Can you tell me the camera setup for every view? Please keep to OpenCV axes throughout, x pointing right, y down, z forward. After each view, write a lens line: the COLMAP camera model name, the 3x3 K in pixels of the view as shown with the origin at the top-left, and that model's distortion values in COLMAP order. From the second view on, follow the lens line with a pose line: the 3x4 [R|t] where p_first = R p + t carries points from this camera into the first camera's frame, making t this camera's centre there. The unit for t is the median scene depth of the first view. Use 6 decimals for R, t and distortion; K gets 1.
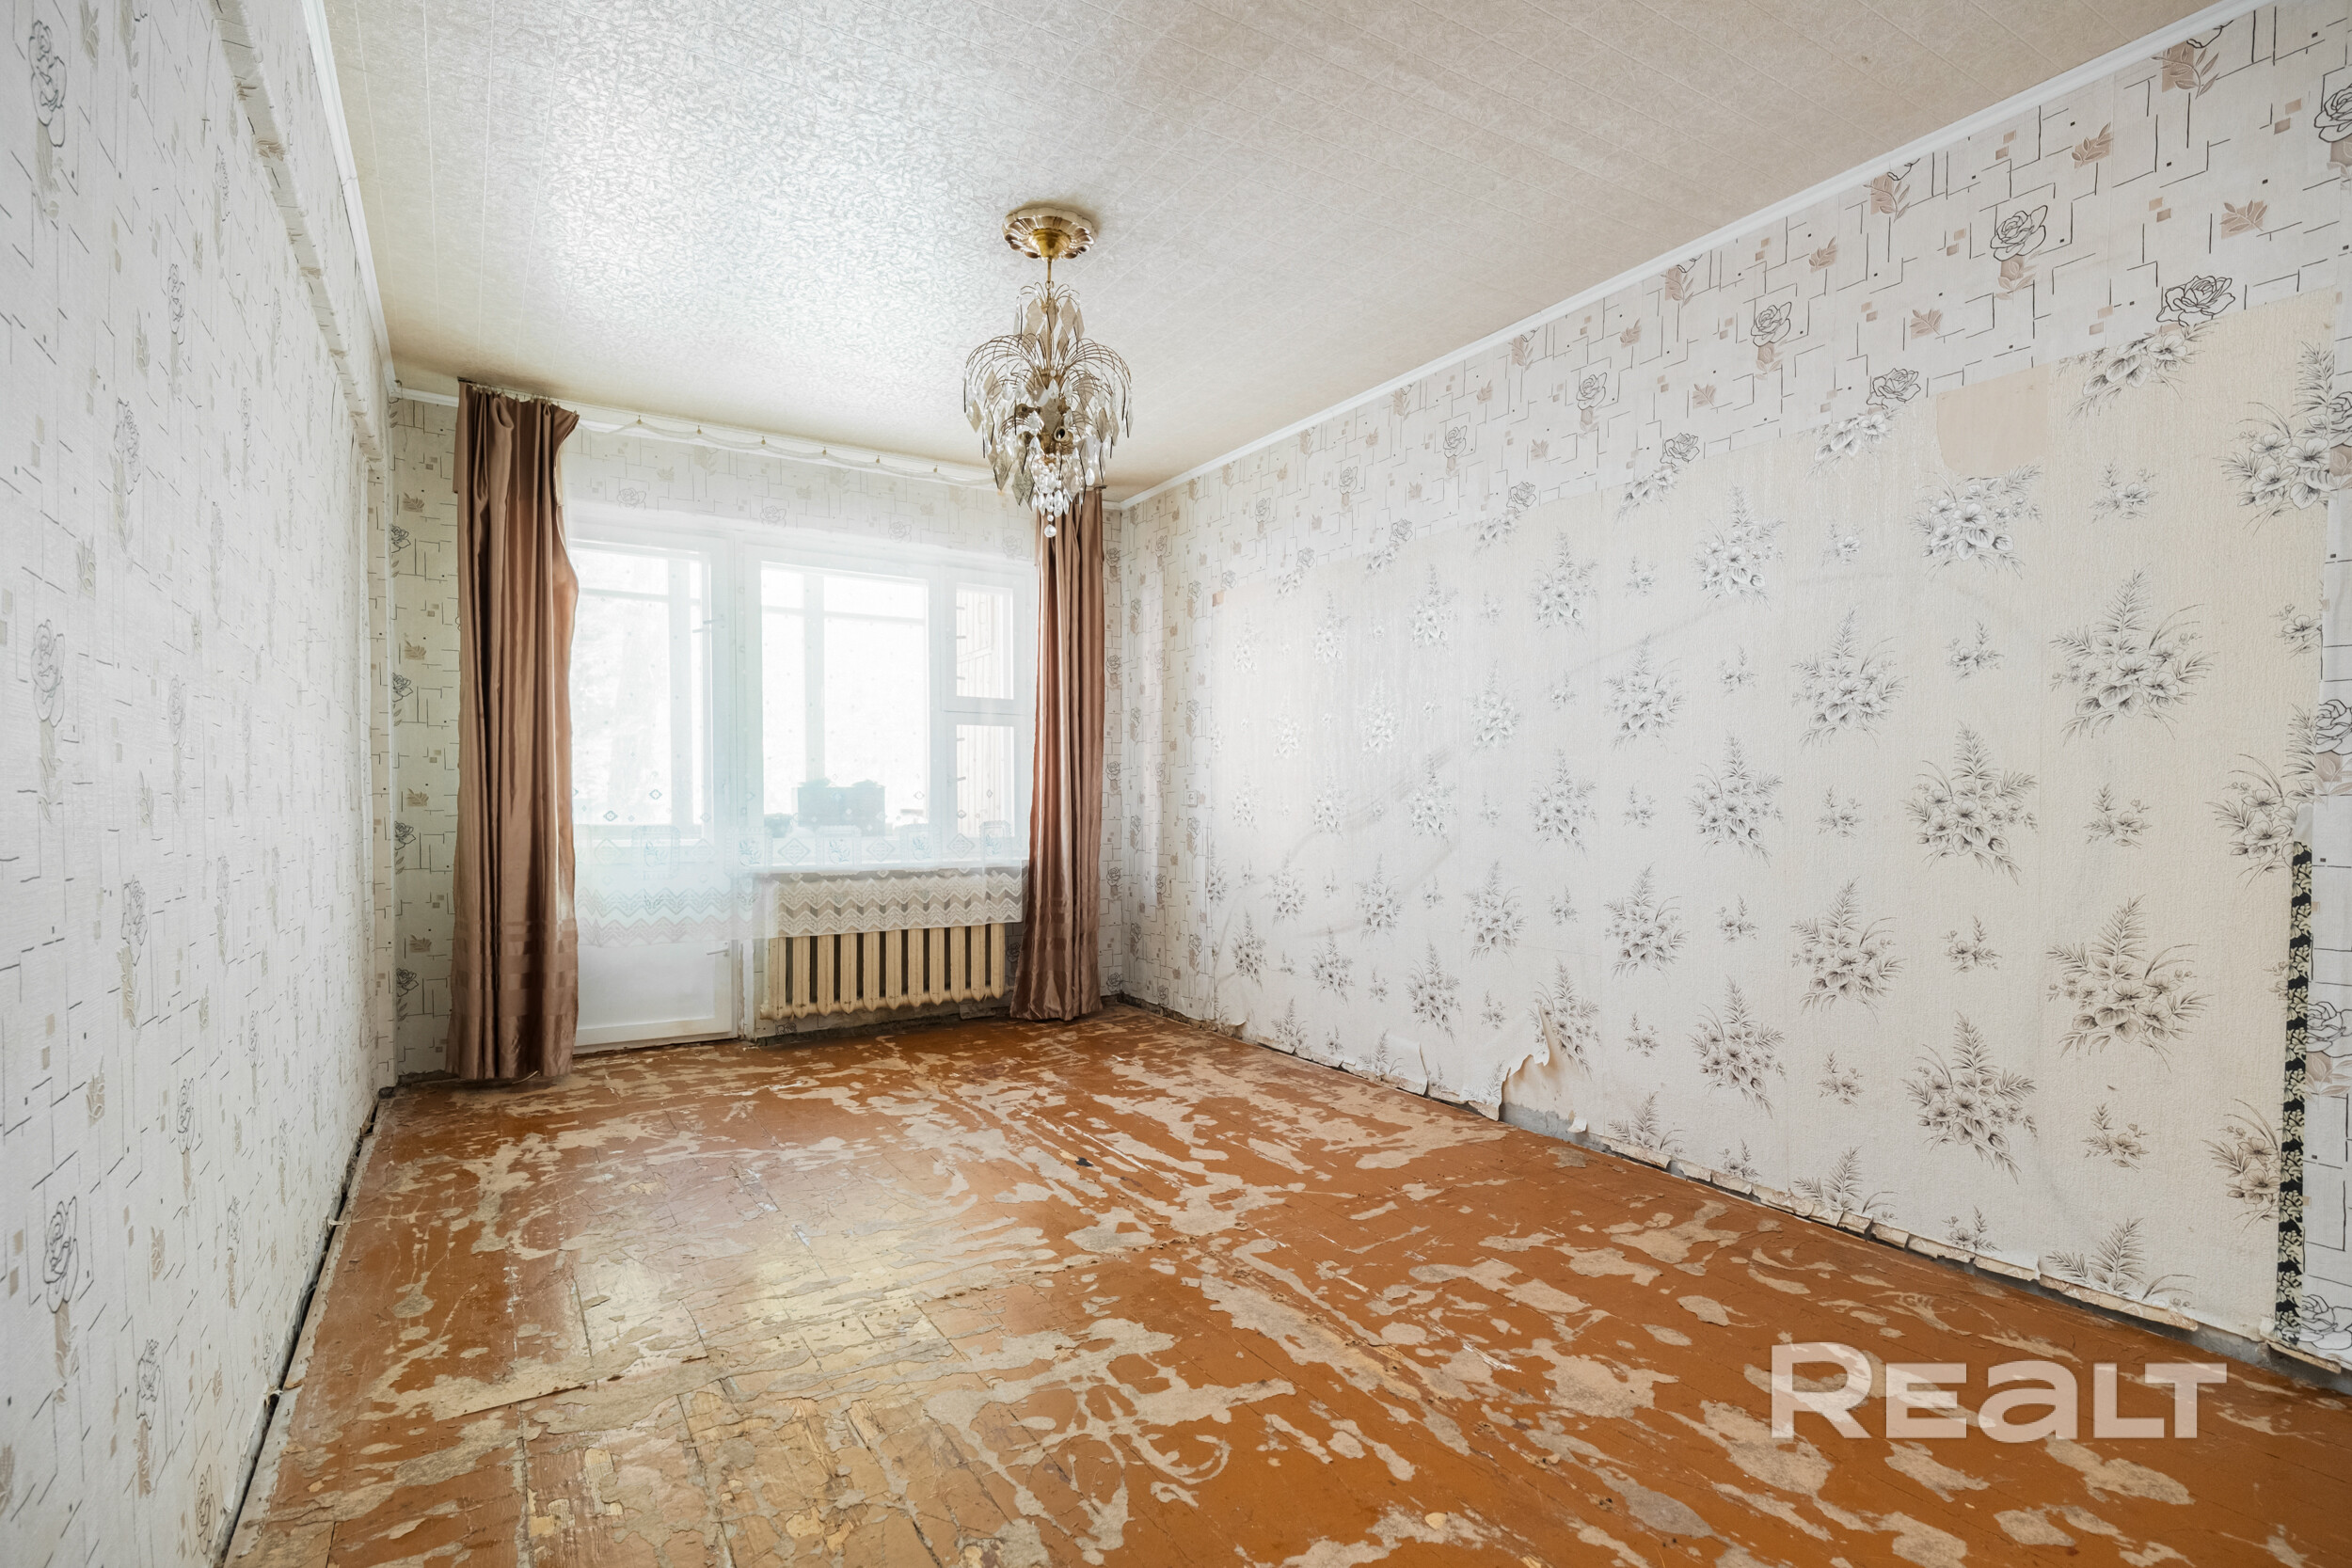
lens RADIAL K [[1138.3, 0, 1179.9], [0, 1138.3, 792.4], [0, 0, 1]] dist [0.023427, -0.001942]
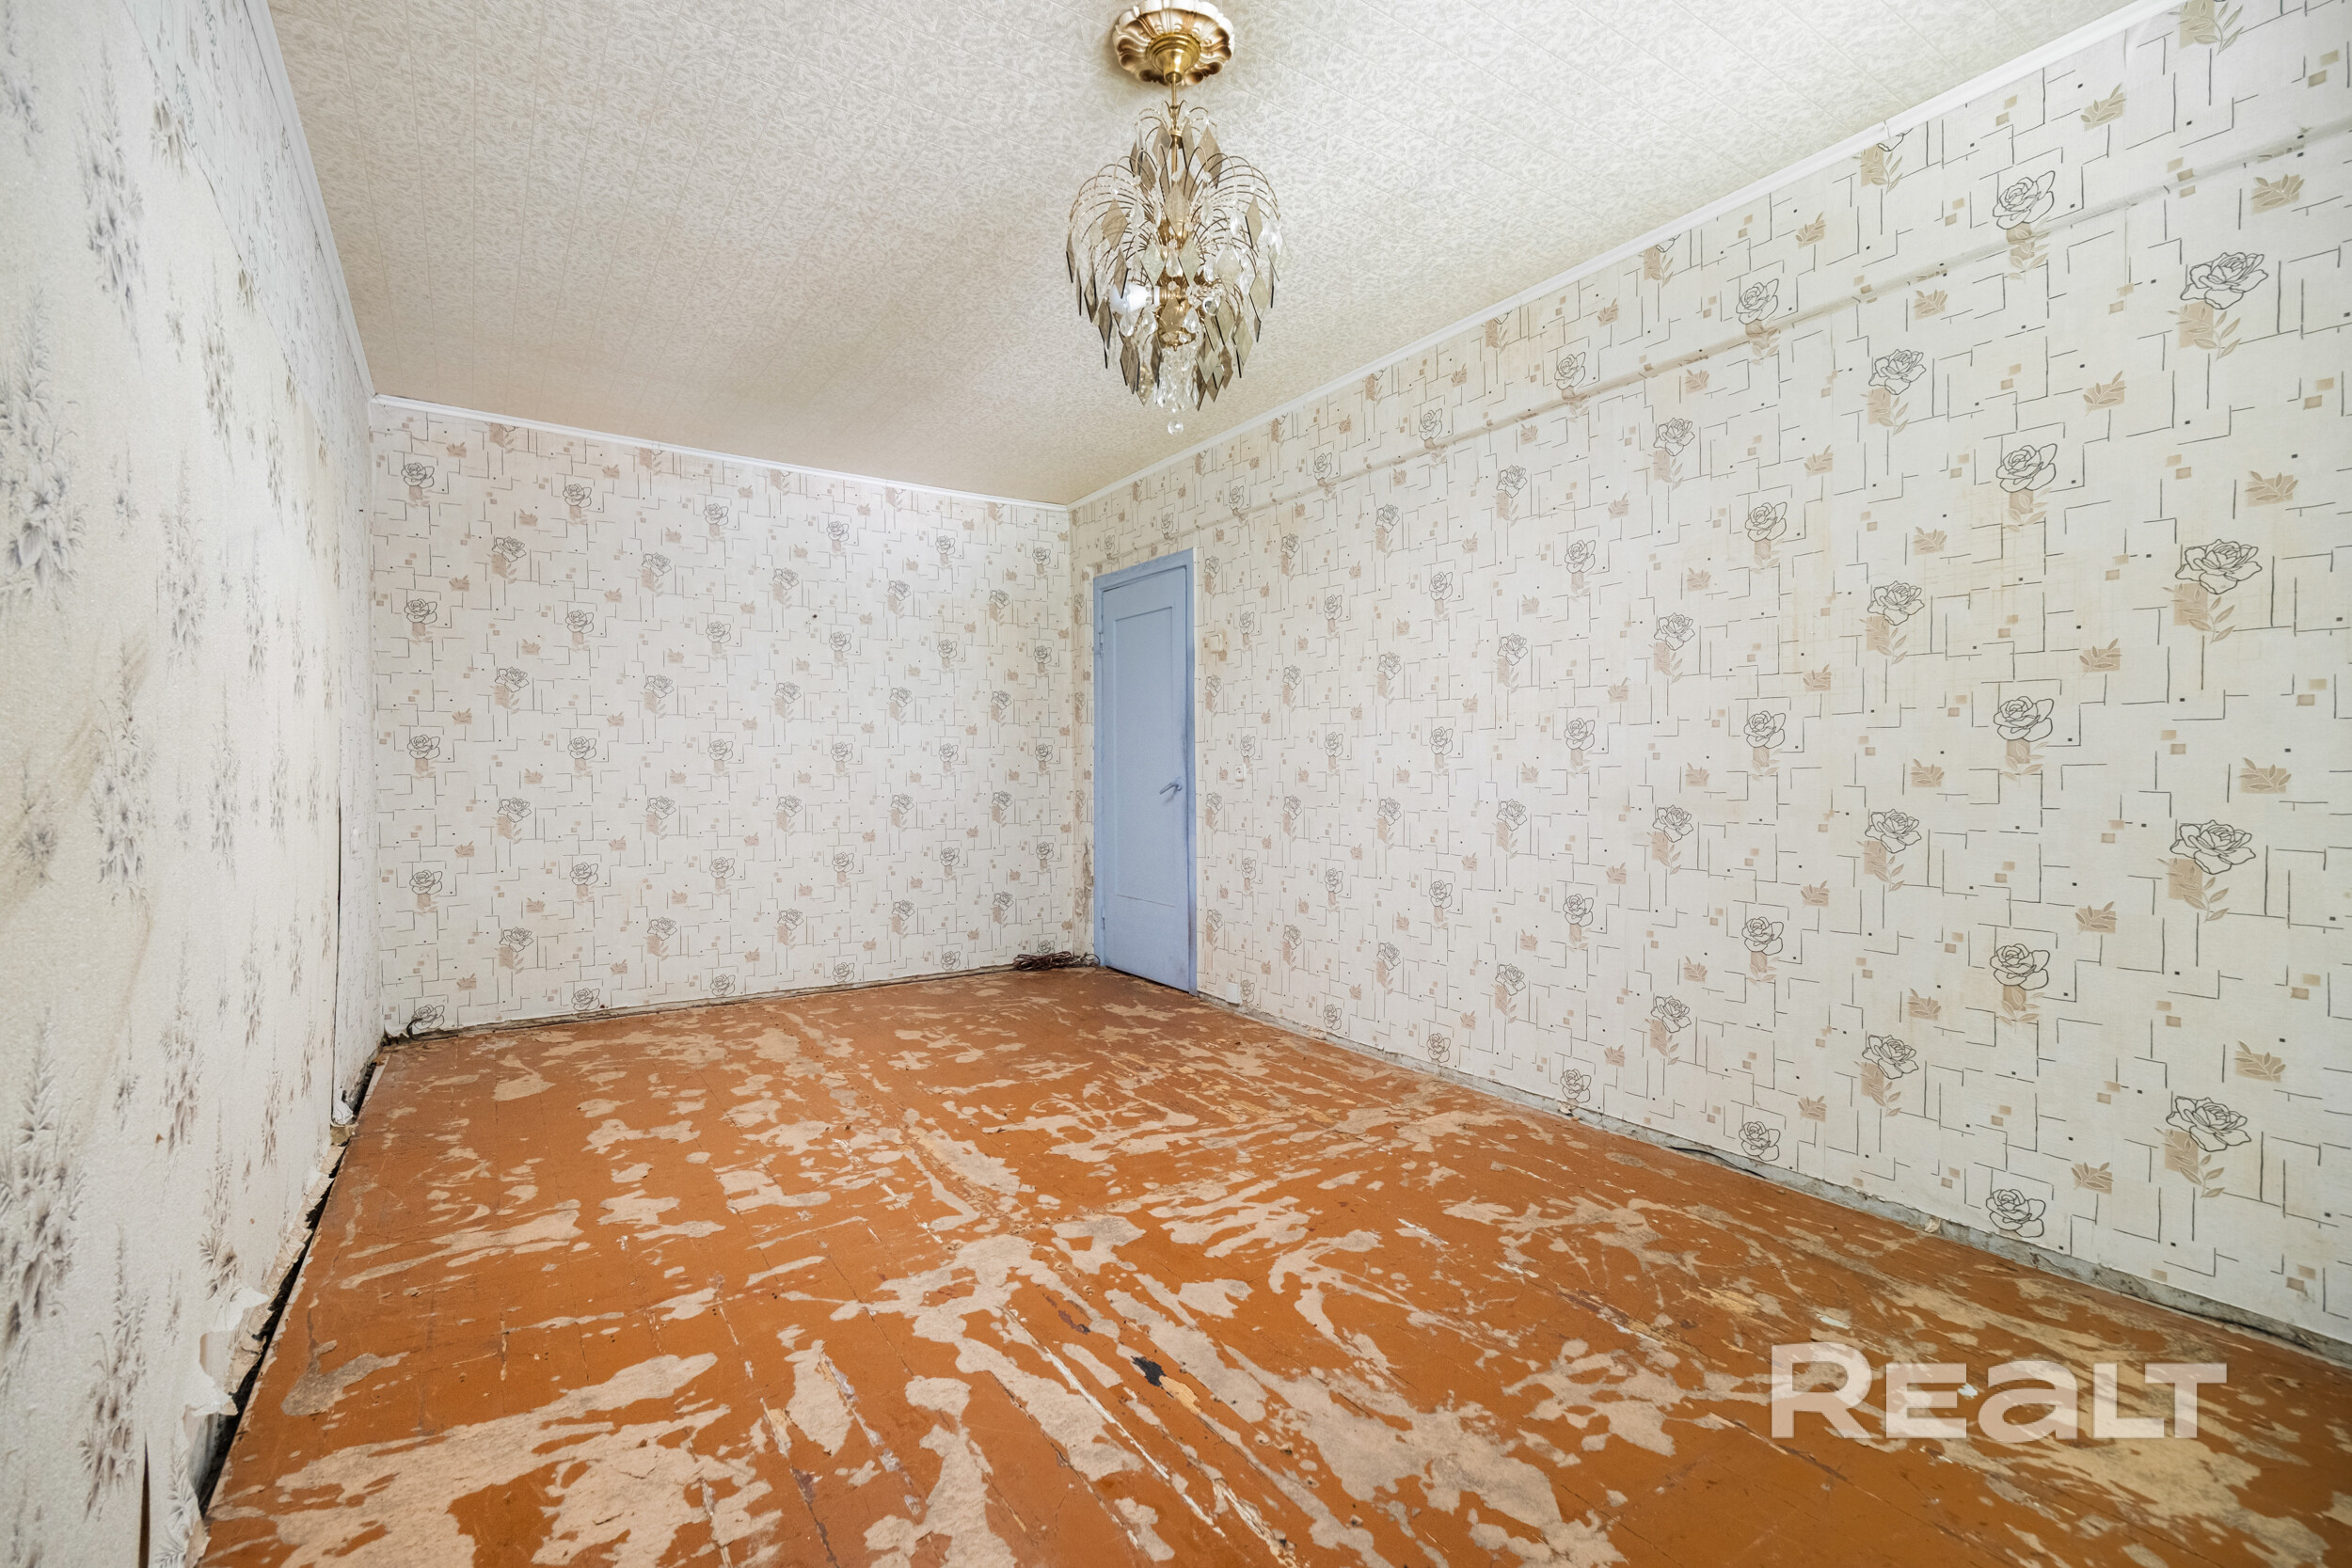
lens RADIAL K [[1057.3, 0, 1173.5], [0, 1057.3, 781.7], [0, 0, 1]] dist [-0.000542, -0.000094]
pose [[-0.999424, 0.004857, -0.033576, -0.097978], [0.004737, 0.999982, 0.003649, 0.006978], [0.033593, 0.003488, -0.999430, 1.929227]]
